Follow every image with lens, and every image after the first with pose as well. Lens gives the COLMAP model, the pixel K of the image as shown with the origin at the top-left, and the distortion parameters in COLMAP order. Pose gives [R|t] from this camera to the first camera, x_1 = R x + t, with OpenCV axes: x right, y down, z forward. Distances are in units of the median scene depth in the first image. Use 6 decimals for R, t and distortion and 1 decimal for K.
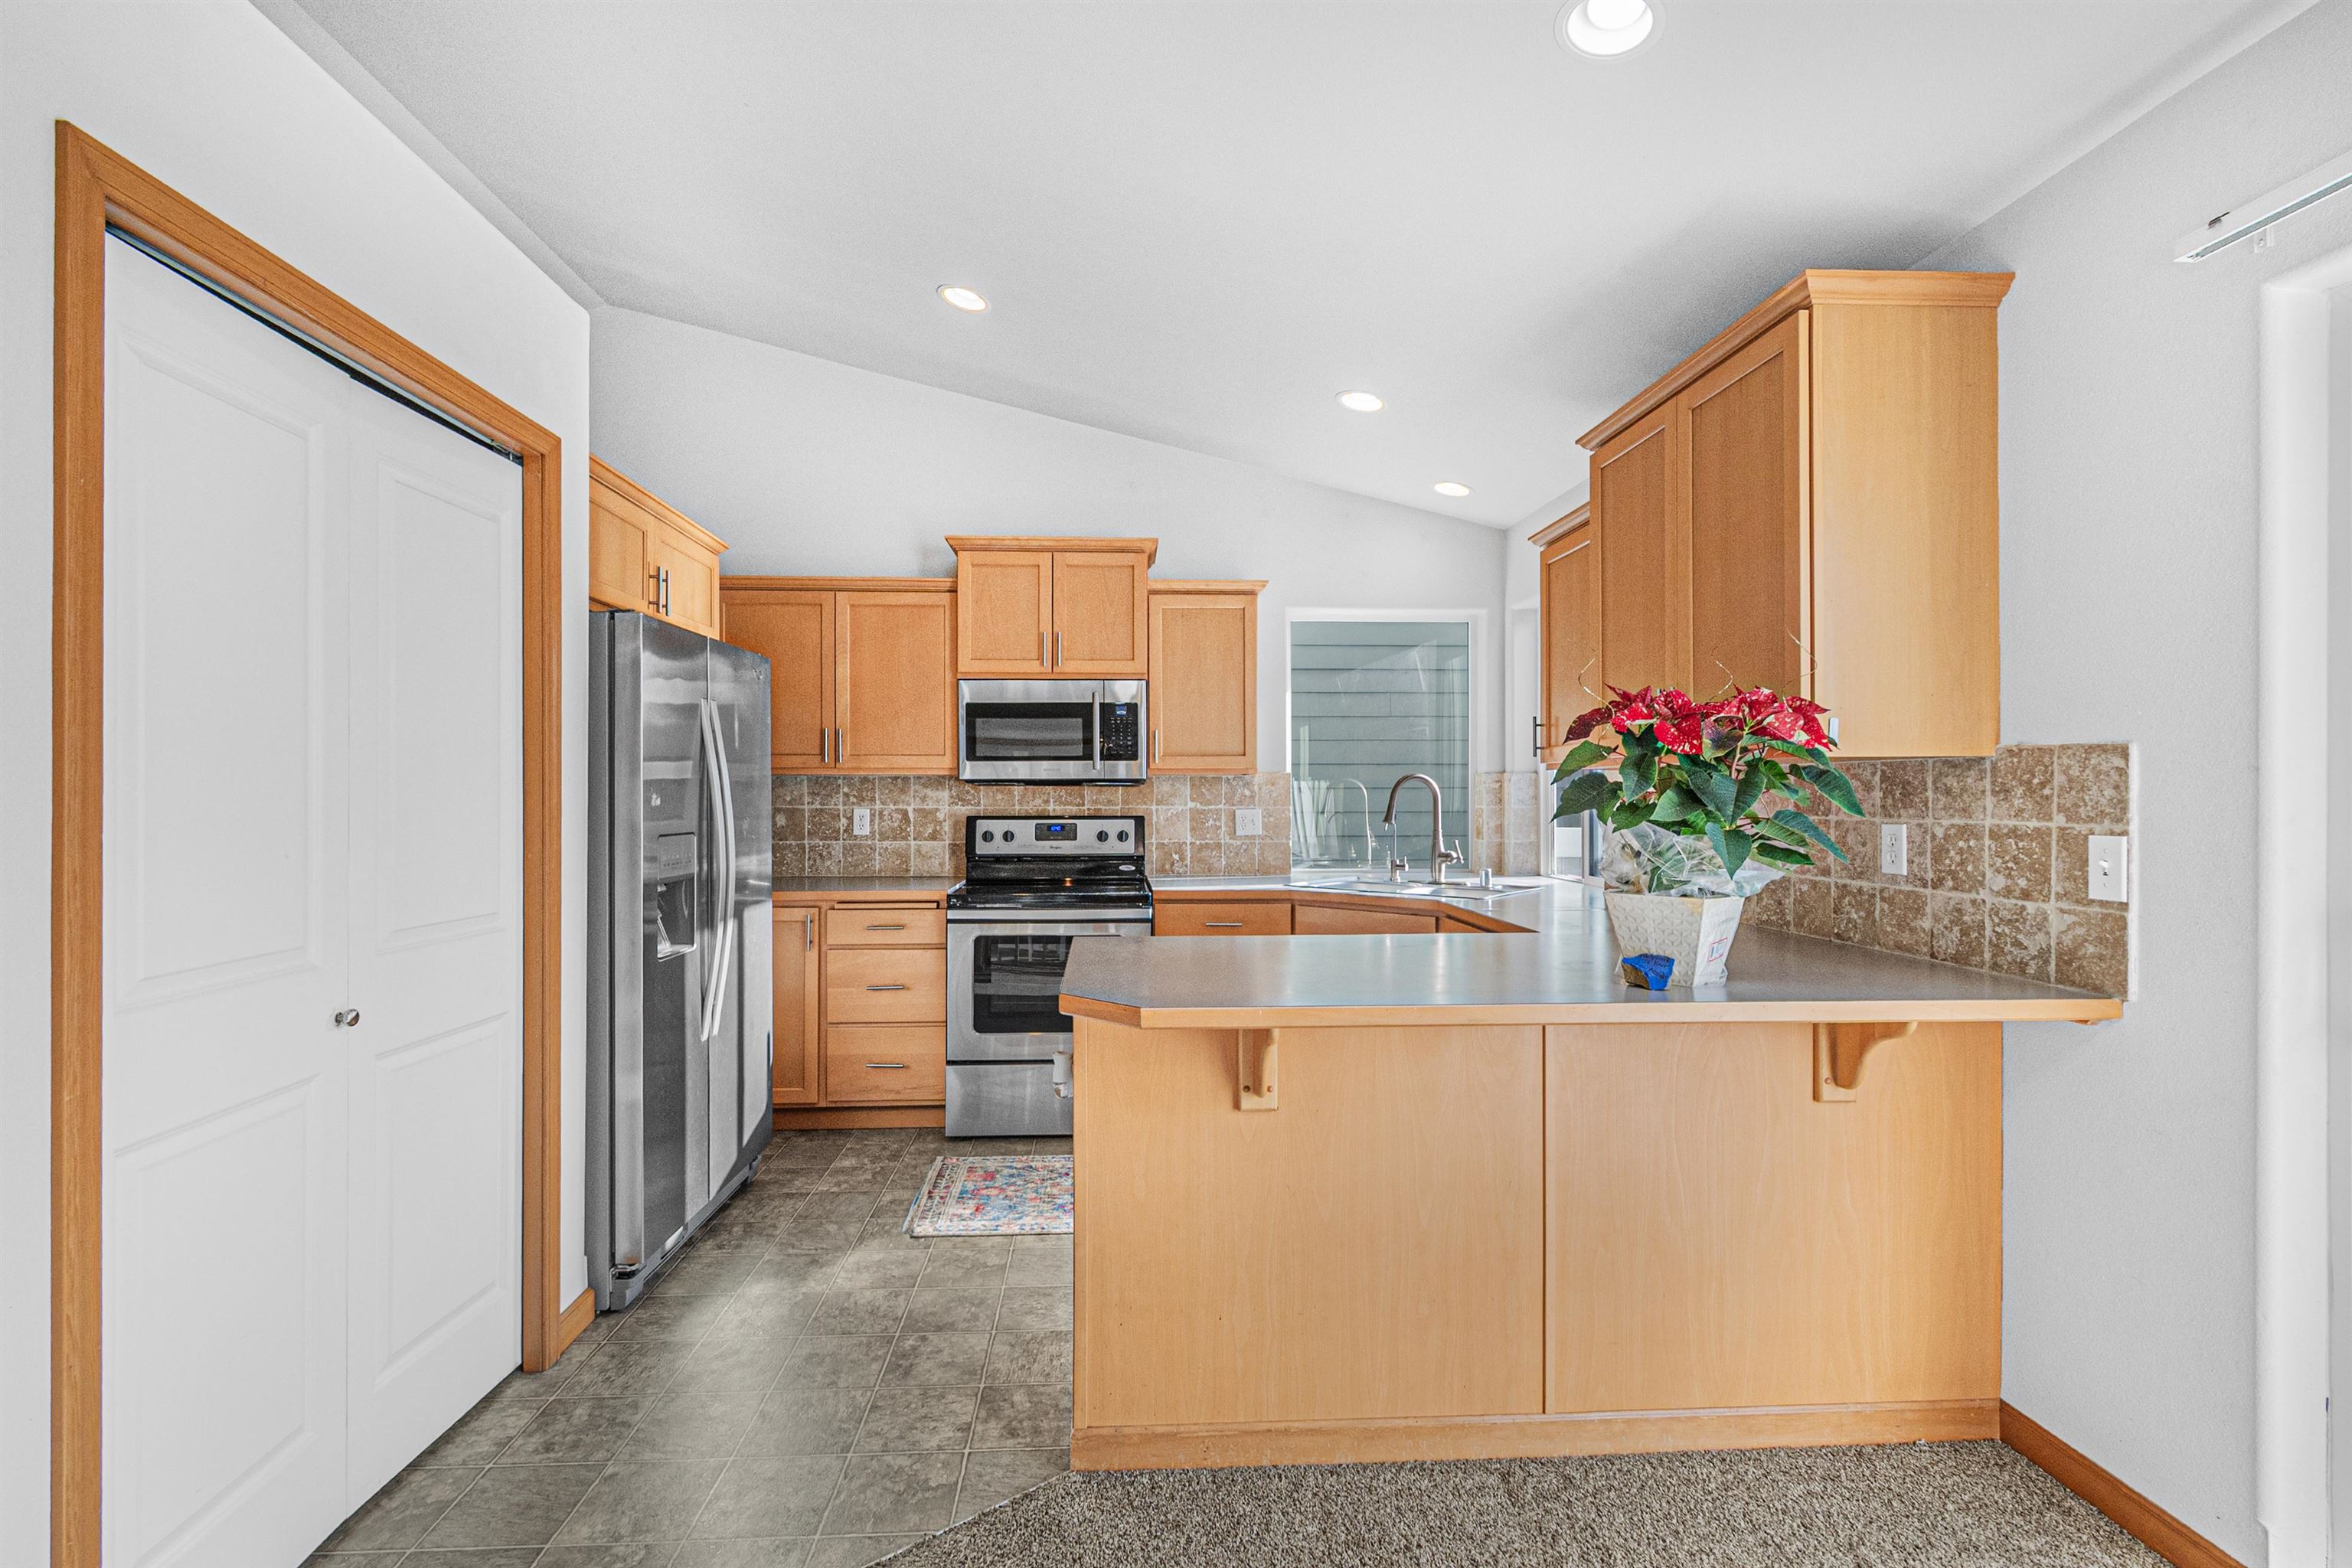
lens RADIAL K [[1053.8, 0, 1155.8], [0, 1053.8, 793.1], [0, 0, 1]] dist [0.007737, -0.004189]
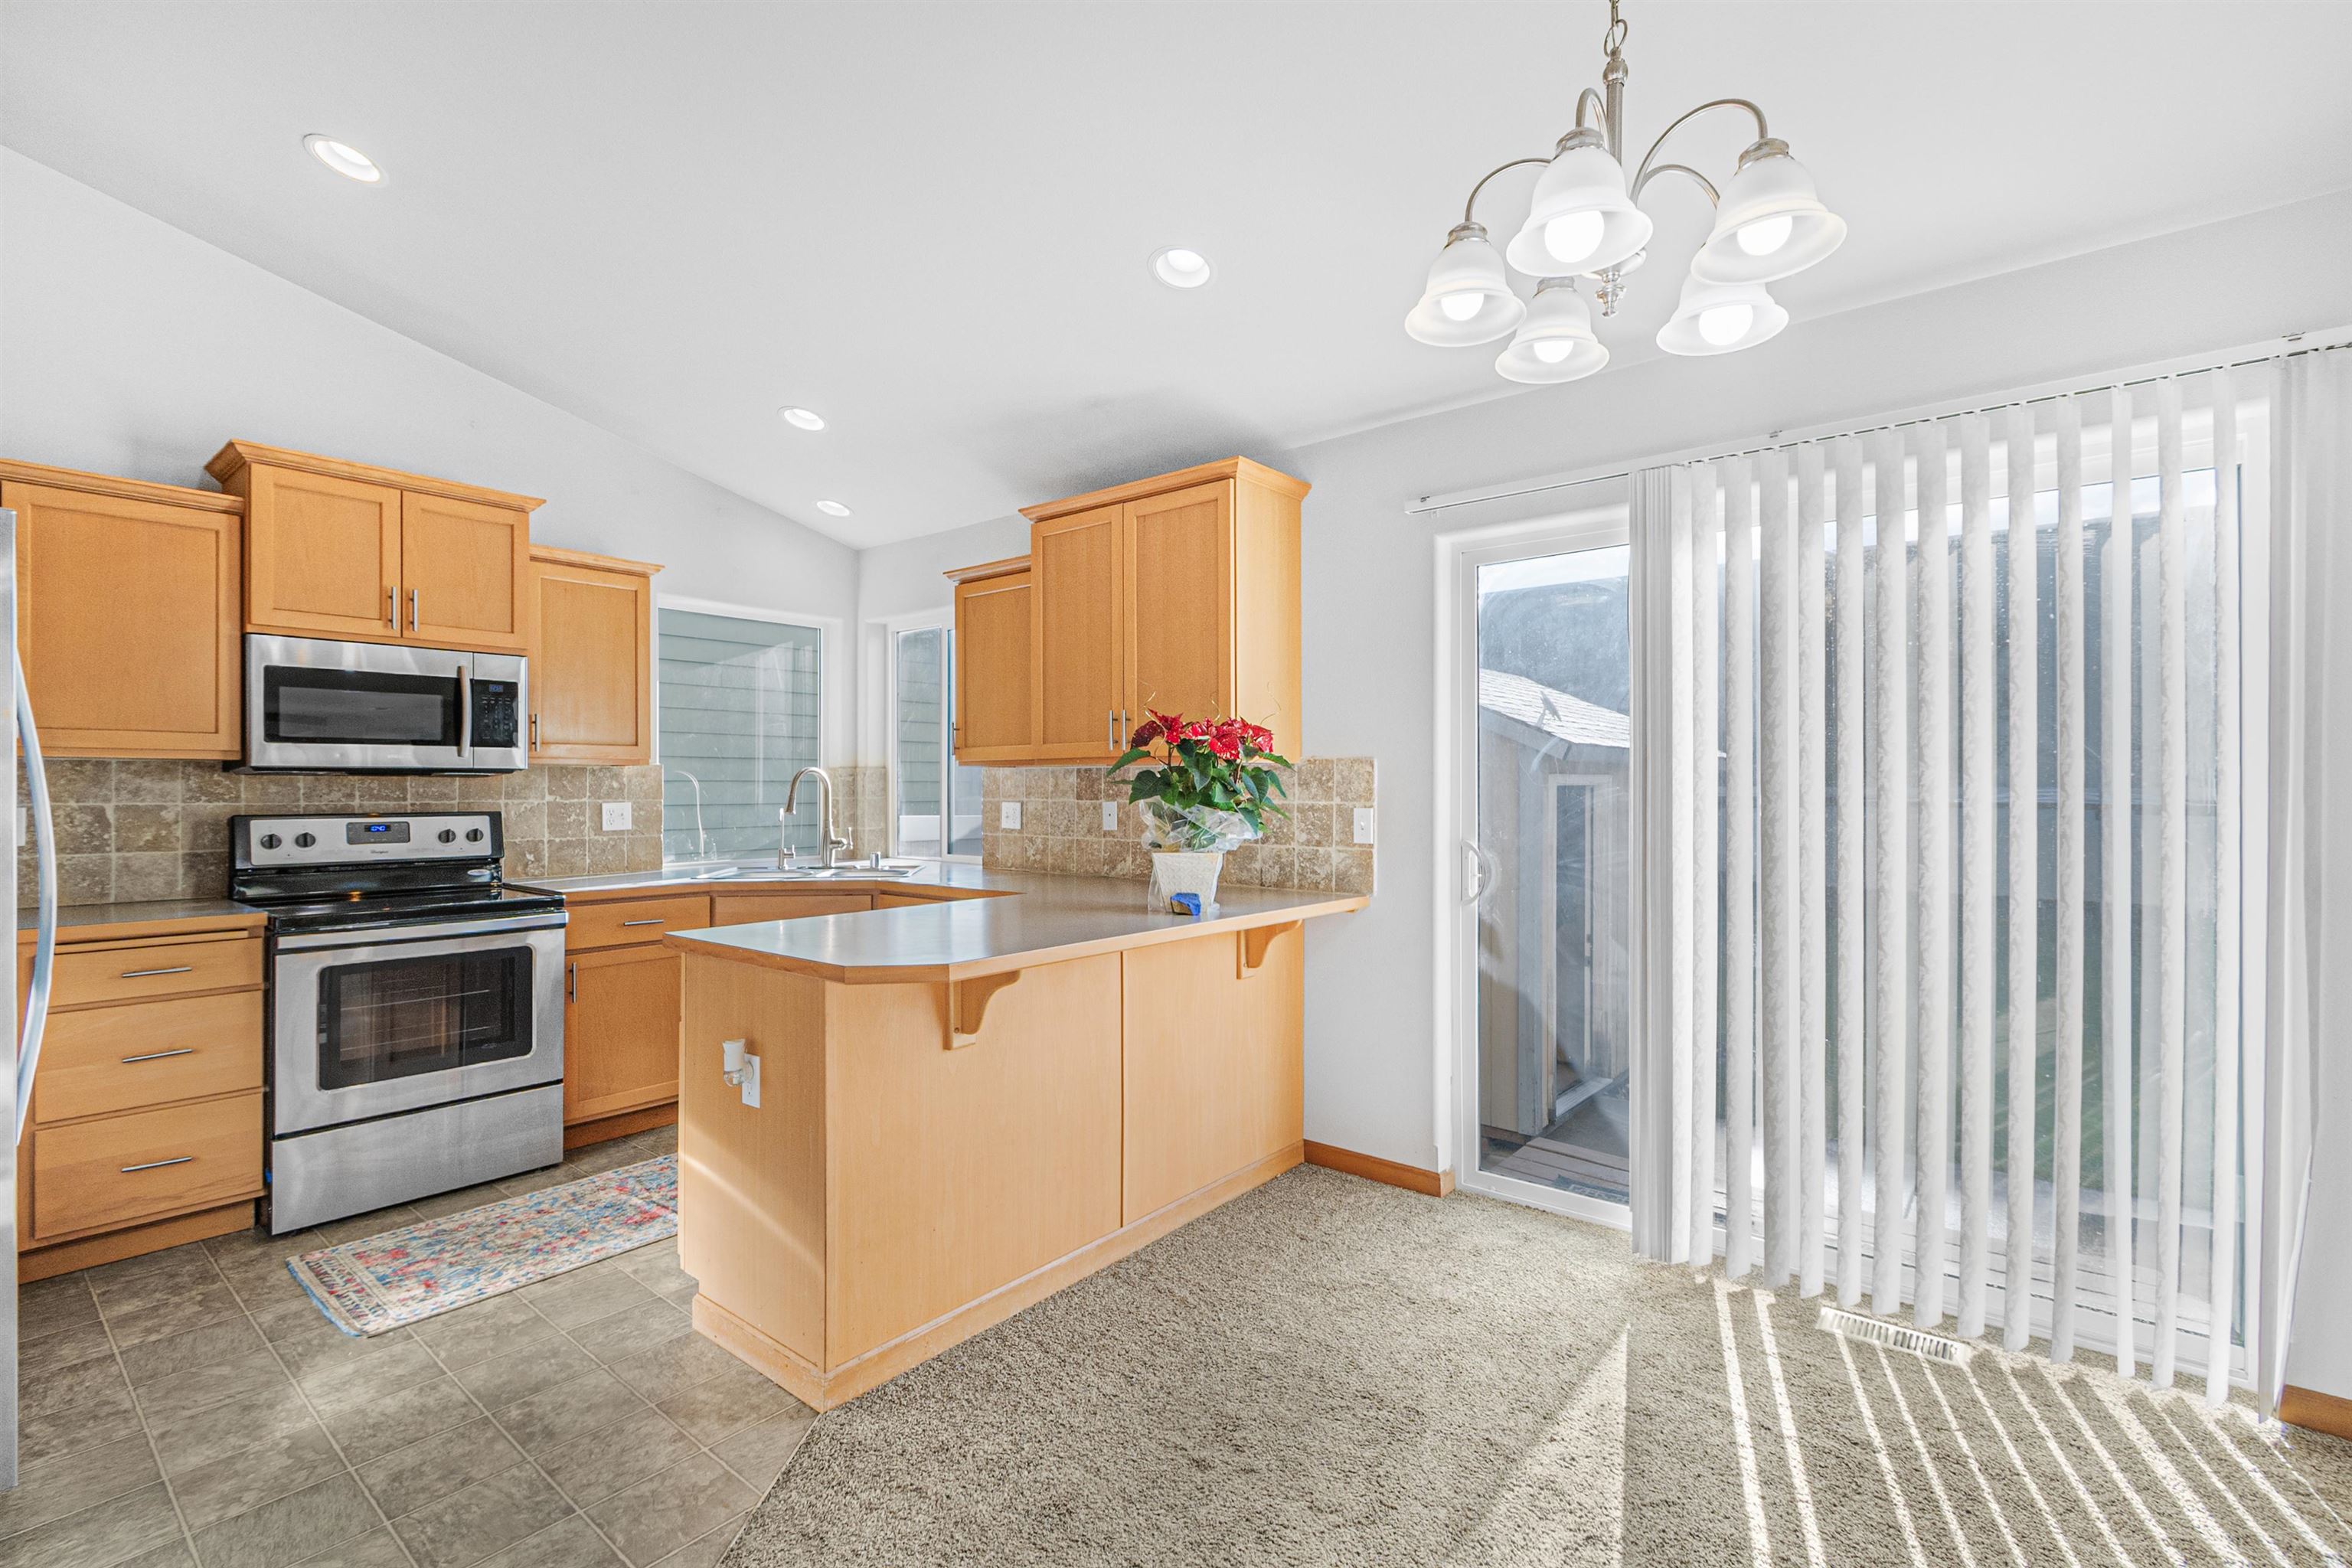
lens RADIAL K [[1053.8, 0, 1170.3], [0, 1053.8, 787.6], [0, 0, 1]] dist [0.007737, -0.004189]
pose [[0.669453, 0.000734, 0.742854, -0.326484], [-0.000499, 1.000000, -0.000538, 0.002692], [-0.742854, -0.000011, 0.669453, 0.008663]]
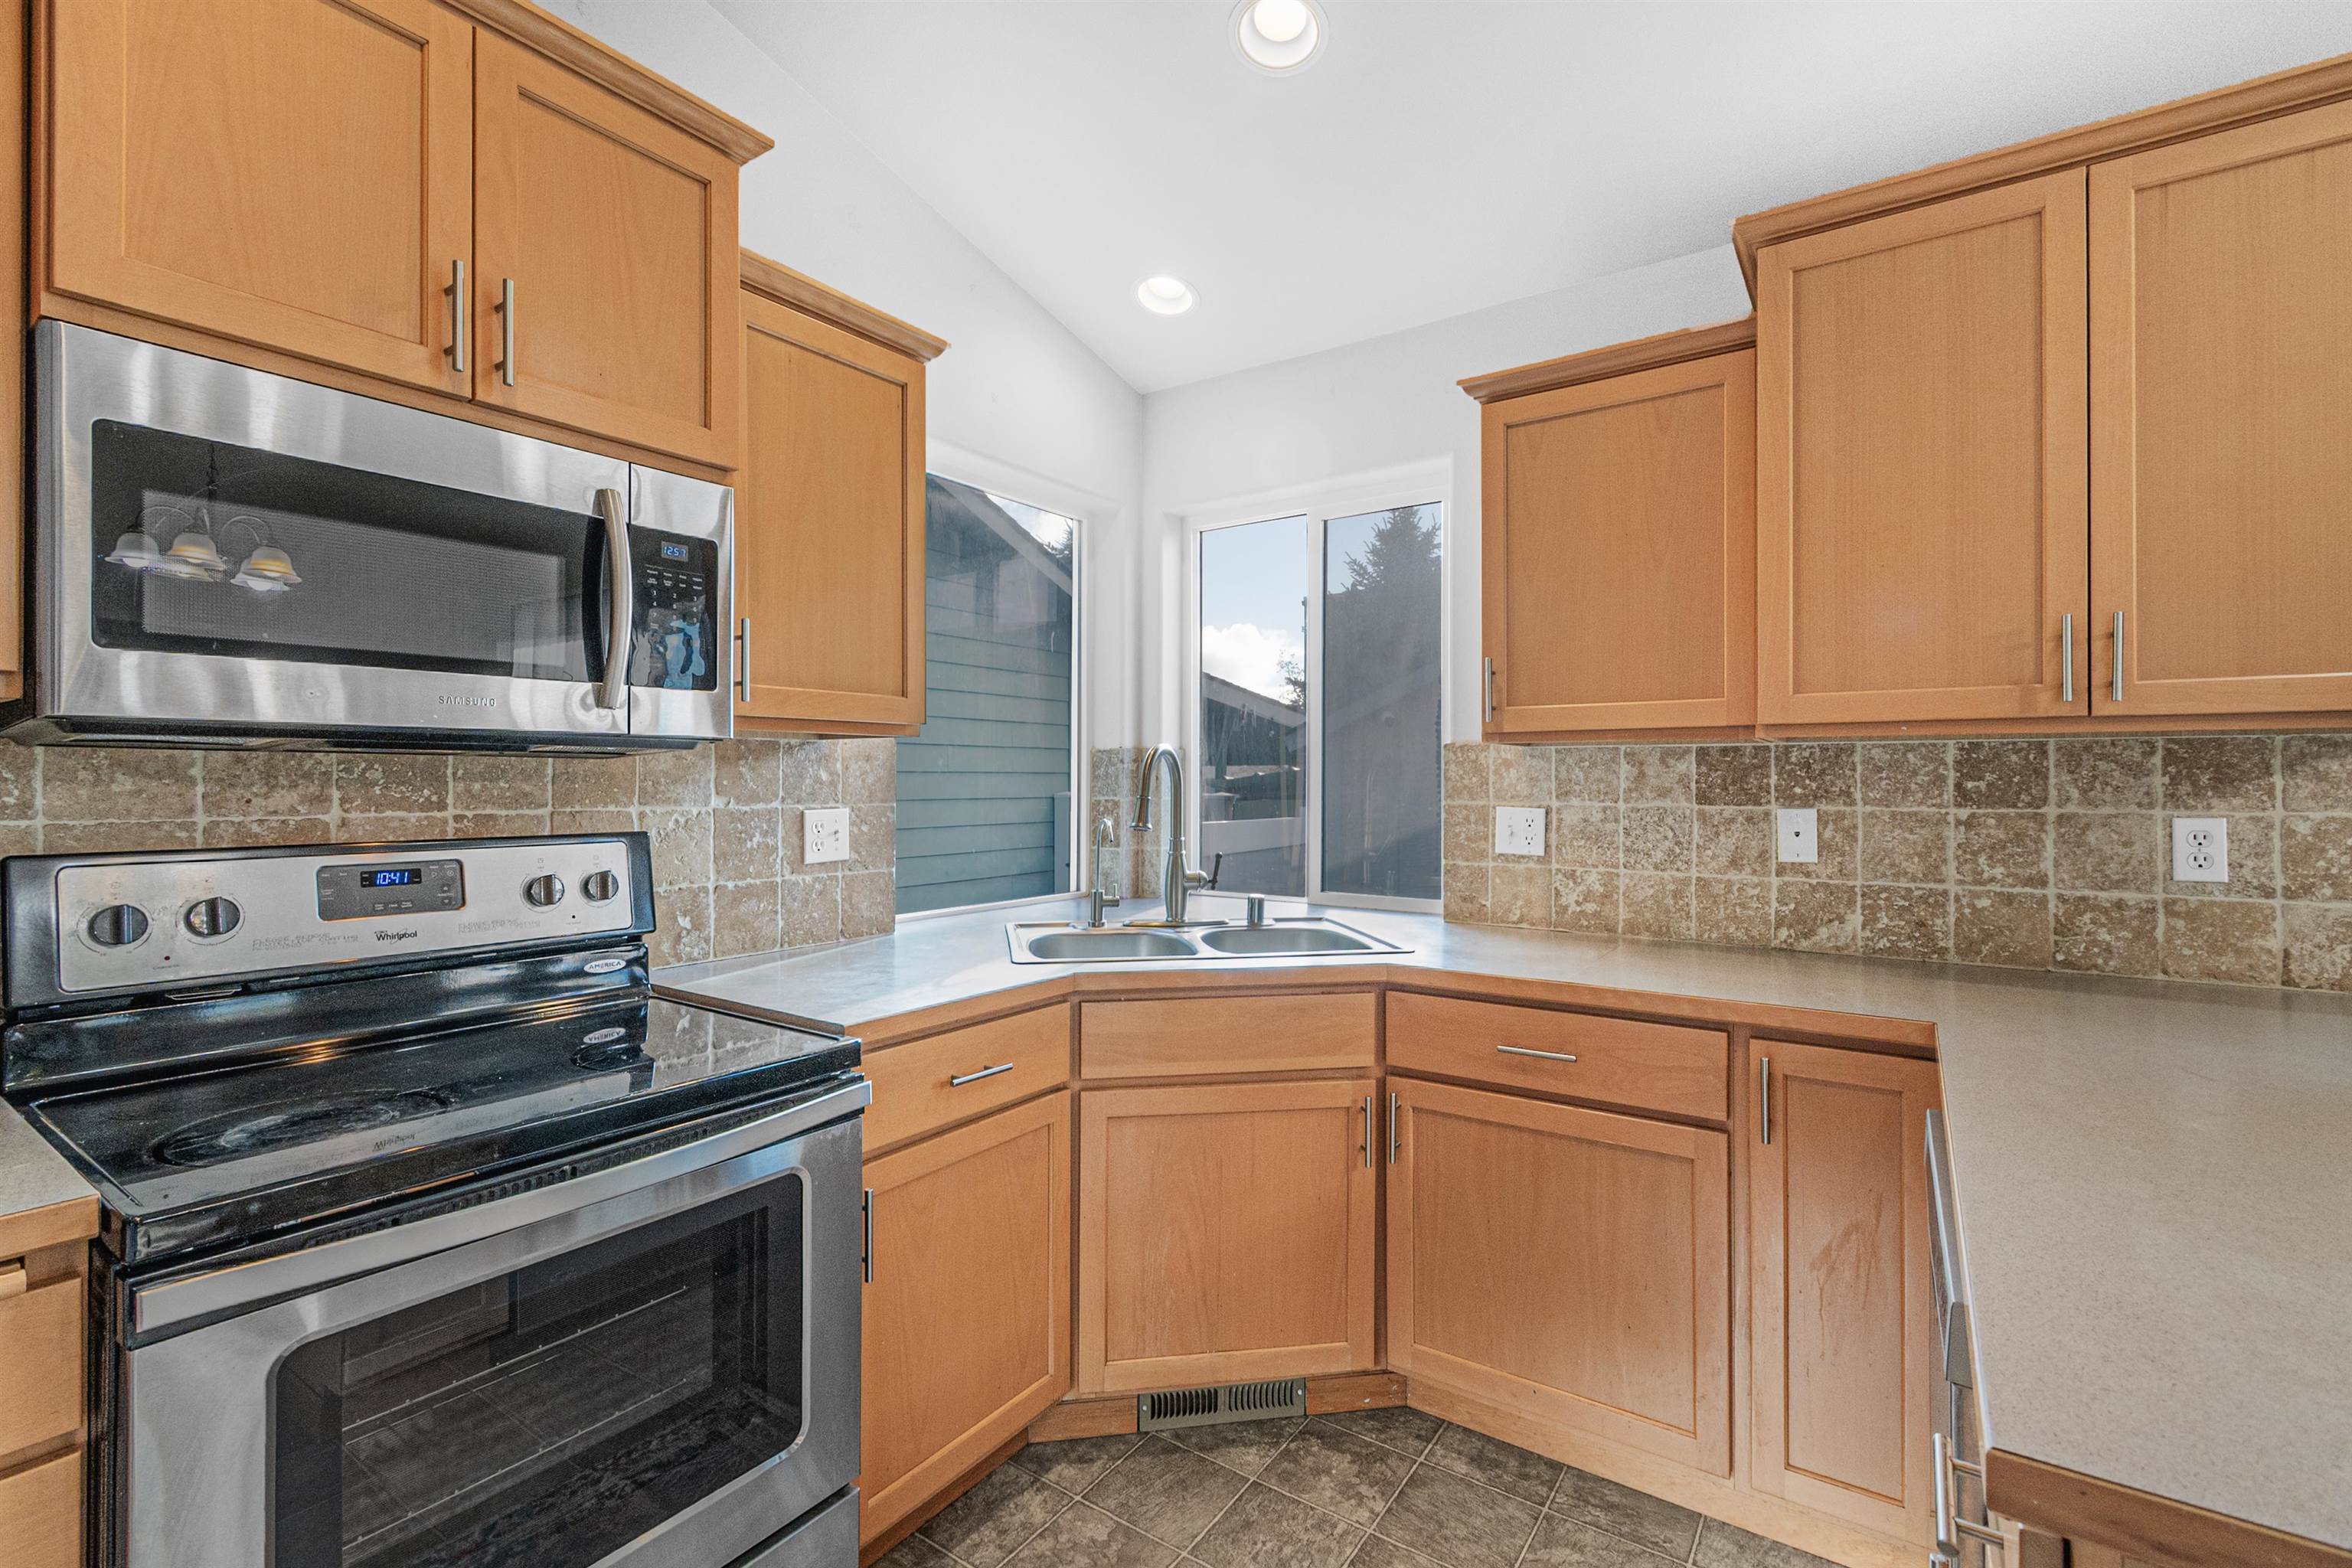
lens RADIAL K [[1053.8, 0, 1162.4], [0, 1053.8, 778.0], [0, 0, 1]] dist [0.007737, -0.004189]
pose [[0.615445, 0.002897, 0.788174, -0.235644], [-0.002014, 0.999996, -0.002104, 0.001768], [-0.788177, -0.000293, 0.615448, 0.675044]]
